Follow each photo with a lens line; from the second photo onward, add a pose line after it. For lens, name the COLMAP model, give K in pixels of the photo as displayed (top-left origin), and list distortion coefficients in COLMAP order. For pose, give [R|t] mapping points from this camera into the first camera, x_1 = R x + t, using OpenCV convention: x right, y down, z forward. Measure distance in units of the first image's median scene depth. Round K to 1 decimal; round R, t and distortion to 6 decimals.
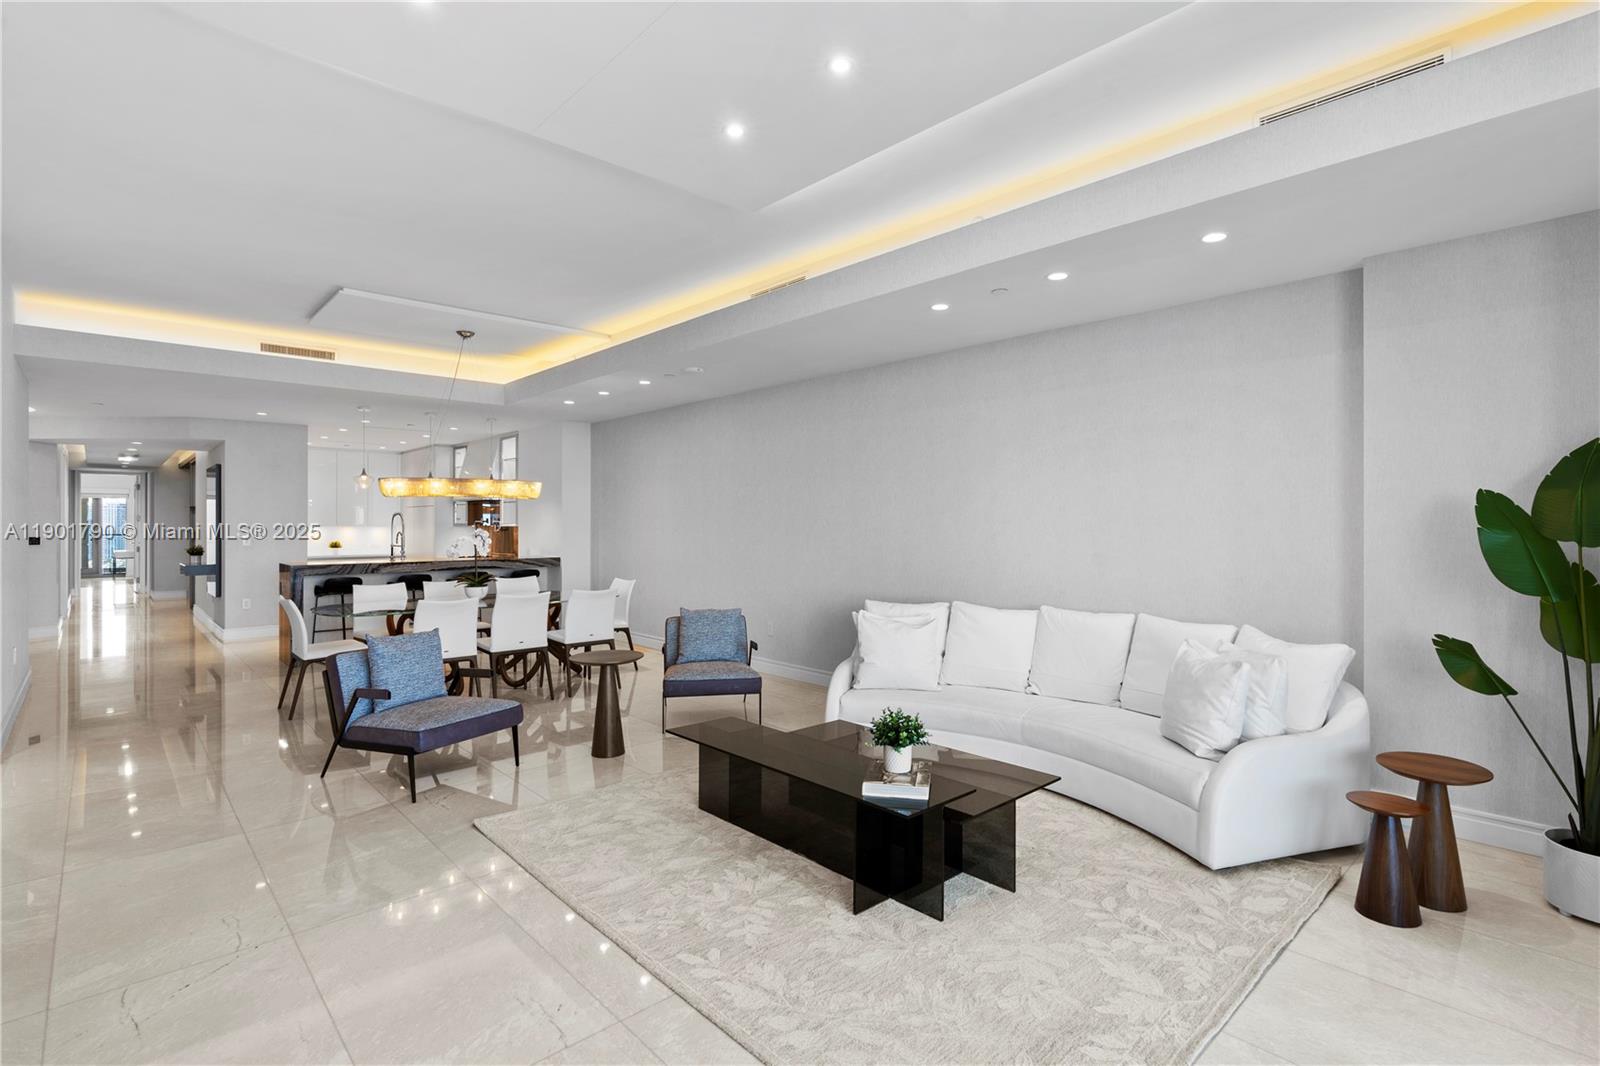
lens RADIAL K [[739.5, 0, 800.0], [0, 739.5, 533.0], [0, 0, 1]] dist [-0.002892, 0.000850]
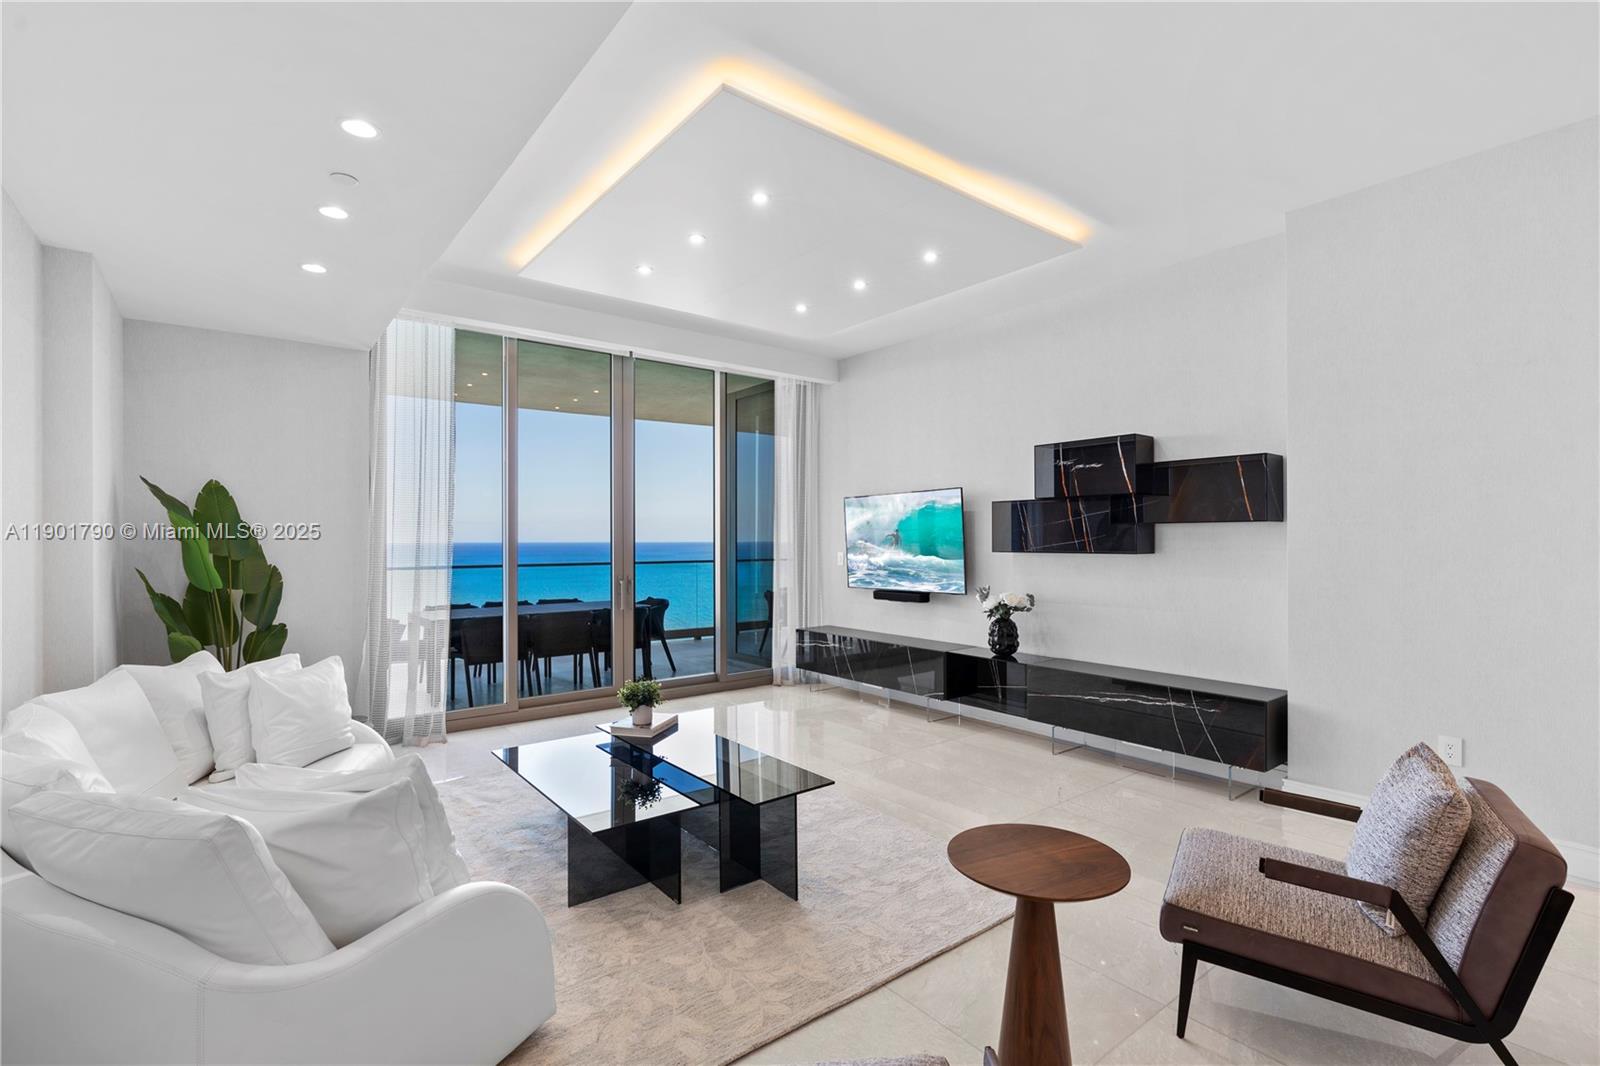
lens RADIAL K [[739.5, 0, 800.0], [0, 739.5, 533.0], [0, 0, 1]] dist [-0.002892, 0.000850]
pose [[-0.996150, 0.002014, 0.087645, -0.225050], [0.002067, 0.999998, 0.000508, -0.025121], [-0.087644, 0.000688, -0.996152, 1.928077]]
